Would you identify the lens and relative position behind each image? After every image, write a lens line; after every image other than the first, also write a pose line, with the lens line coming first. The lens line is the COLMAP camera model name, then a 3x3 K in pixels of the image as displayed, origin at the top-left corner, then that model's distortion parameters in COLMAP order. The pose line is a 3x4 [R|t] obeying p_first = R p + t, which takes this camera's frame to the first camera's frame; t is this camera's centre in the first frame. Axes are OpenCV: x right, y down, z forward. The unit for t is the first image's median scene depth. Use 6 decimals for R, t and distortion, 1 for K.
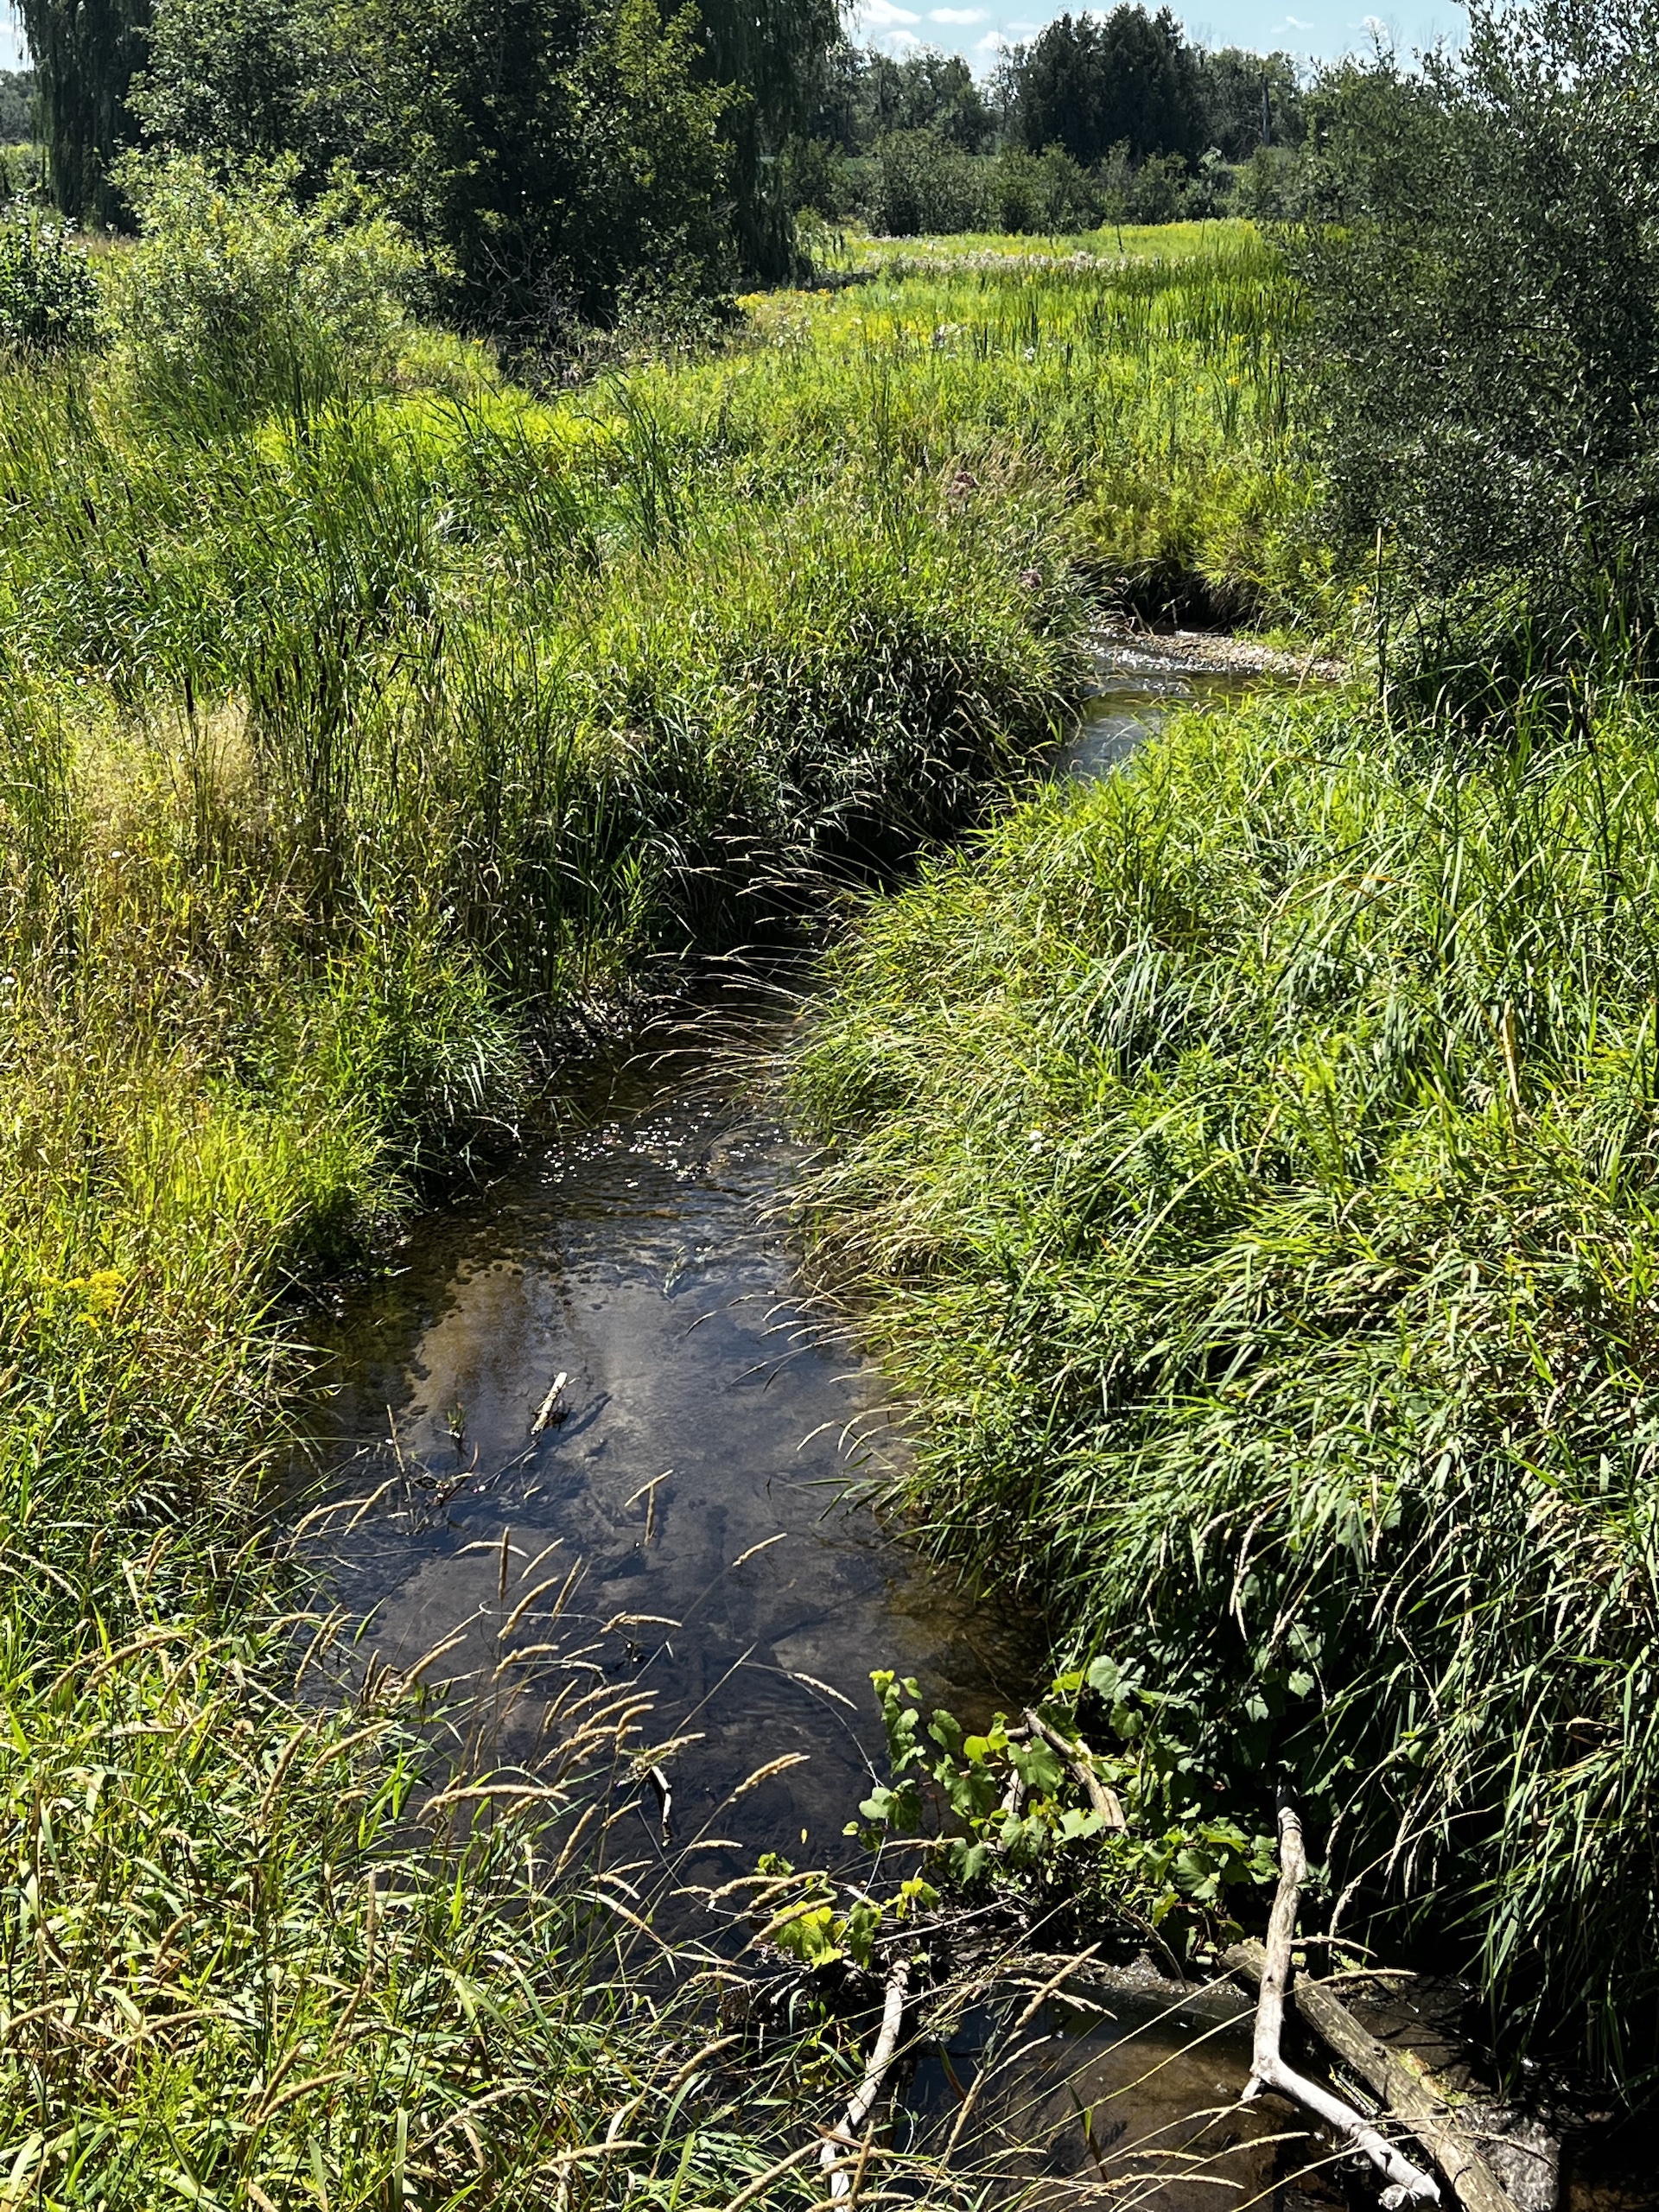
lens RADIAL K [[2972.1, 0, 824.6], [0, 2972.1, 1115.9], [0, 0, 1]] dist [0.070945, 0.000000]
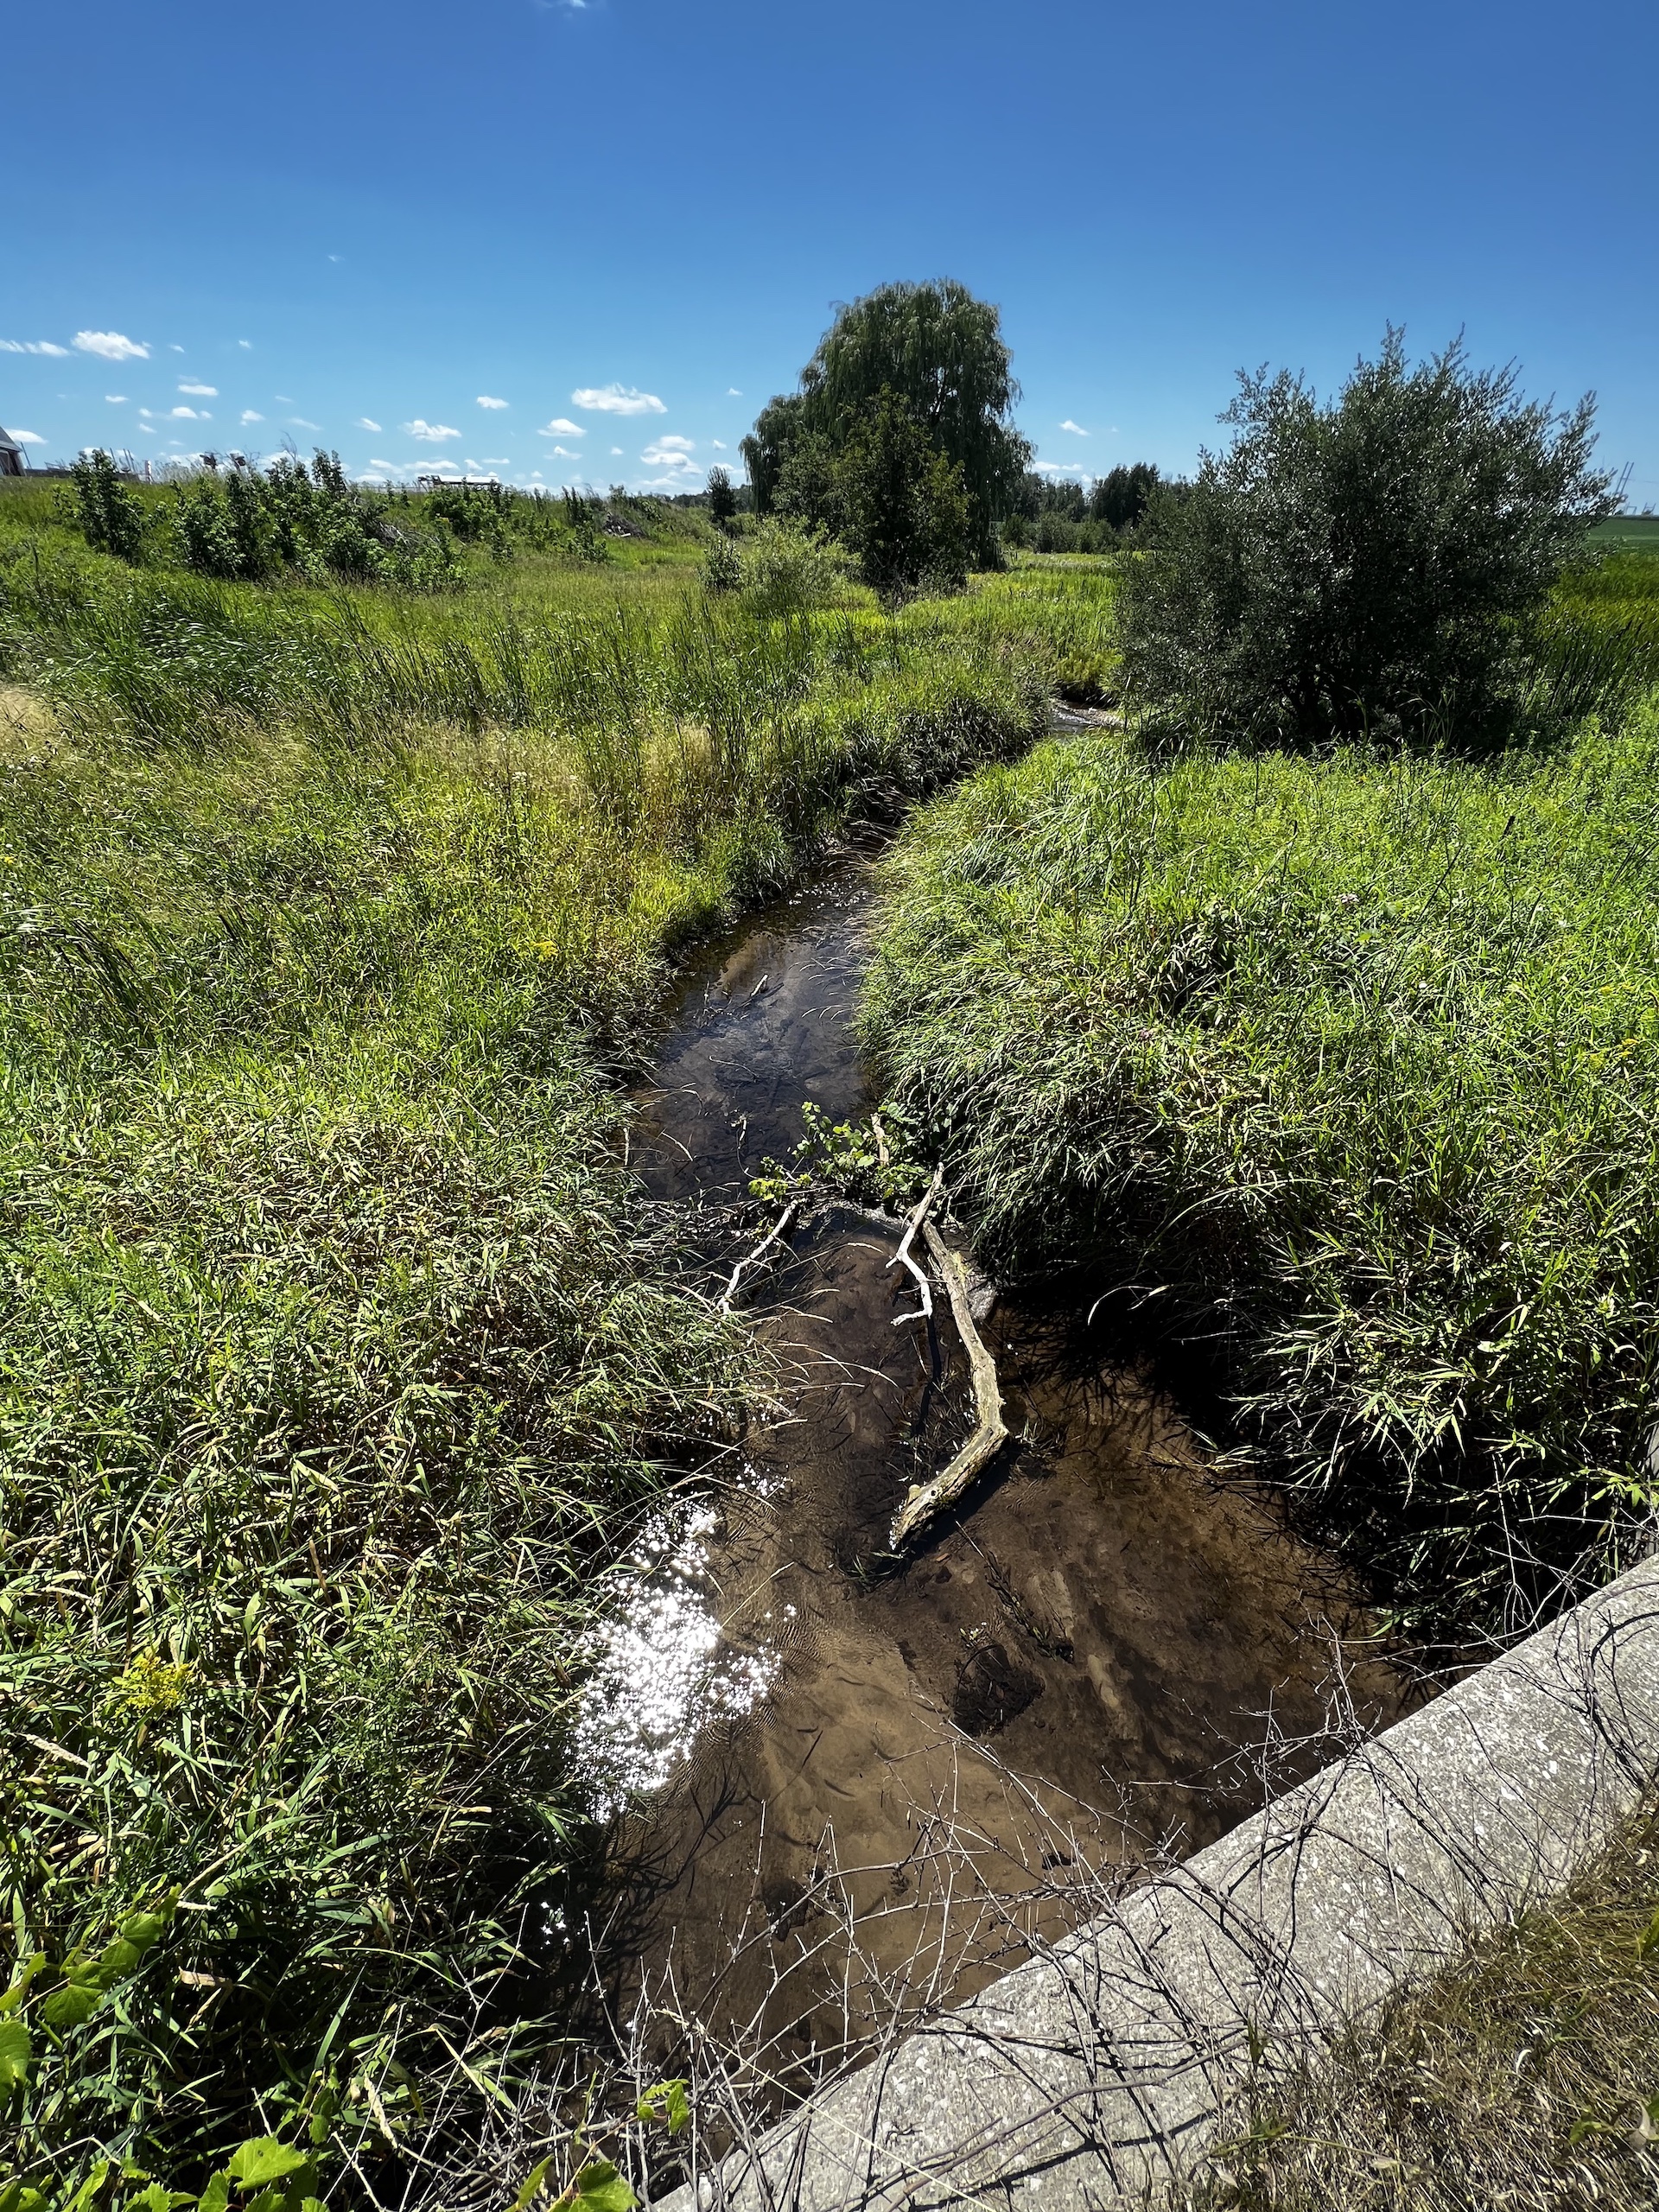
lens RADIAL K [[913.2, 0, 843.2], [0, 913.2, 1098.1], [0, 0, 1]] dist [0.000989, 0.000268]
pose [[0.984955, 0.104901, -0.137330, 0.103485], [-0.067083, 0.964458, 0.255580, -0.027053], [0.159259, -0.242523, 0.956984, 0.094347]]
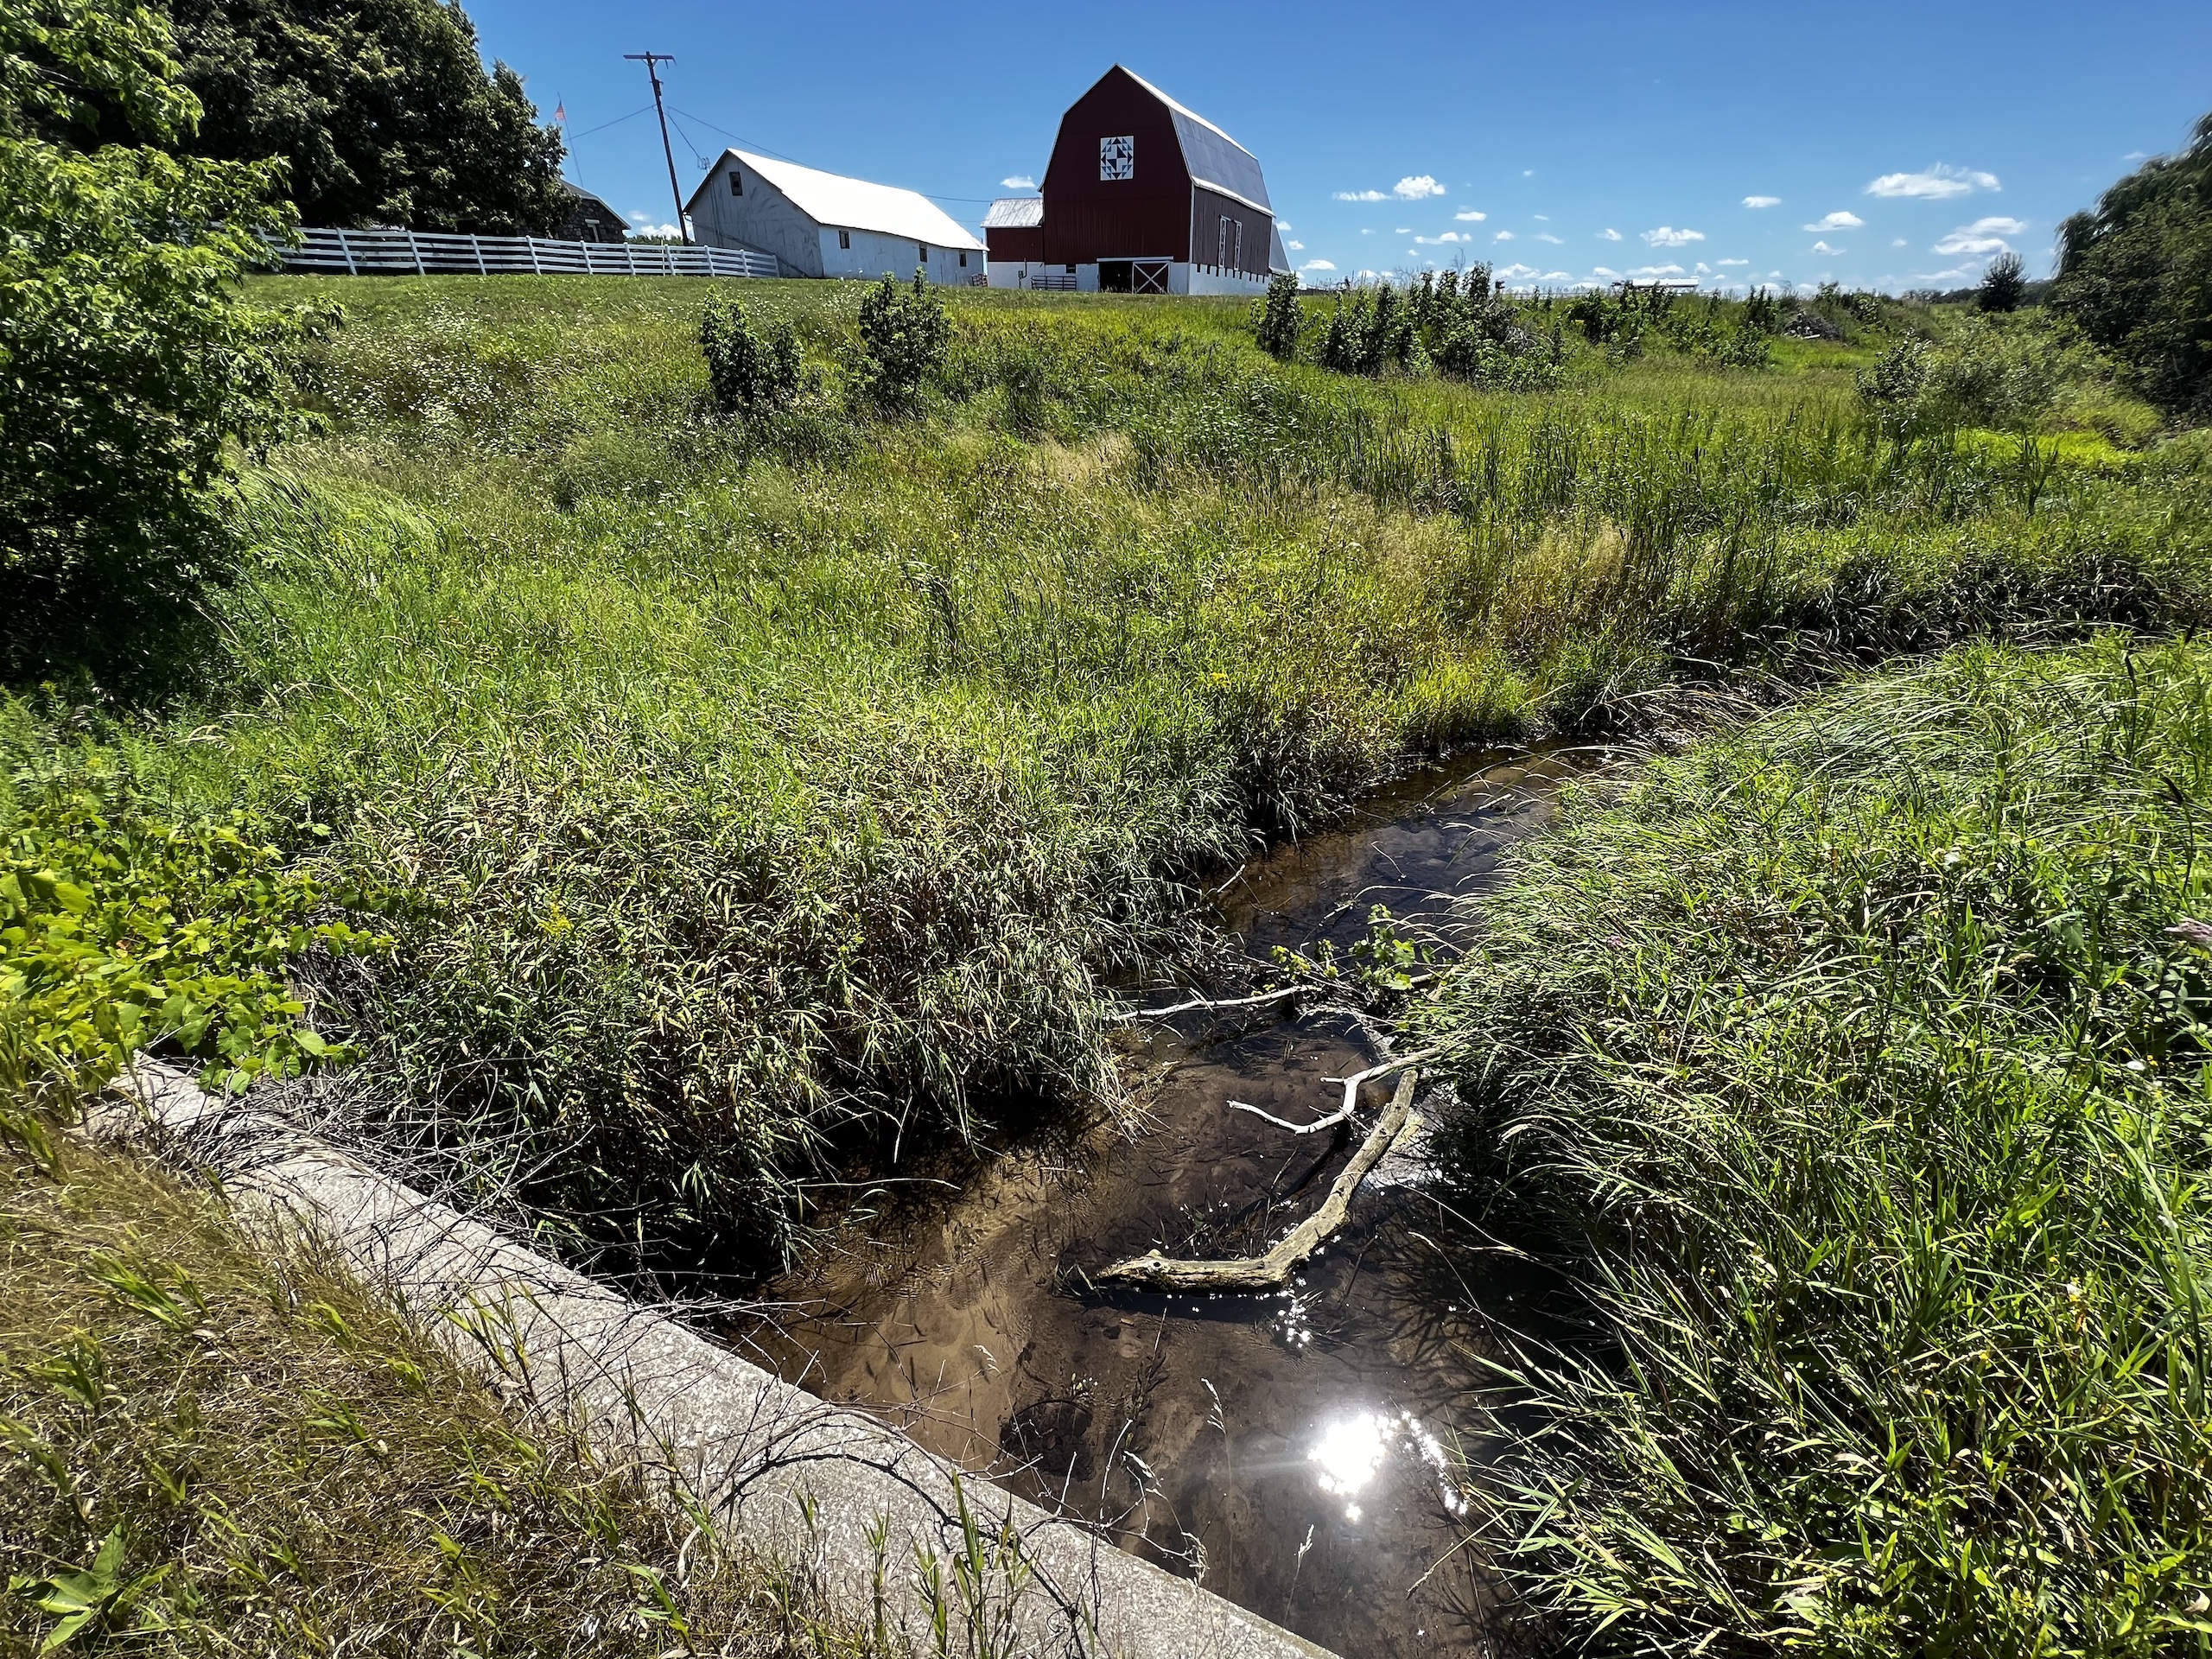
lens RADIAL K [[913.2, 0, 1095.0], [0, 913.2, 822.1], [0, 0, 1]] dist [0.000989, 0.000268]
pose [[0.529613, 0.411488, -0.741746, 0.278837], [-0.259312, 0.911132, 0.320304, -0.047891], [0.807631, 0.022706, 0.589251, 0.174583]]
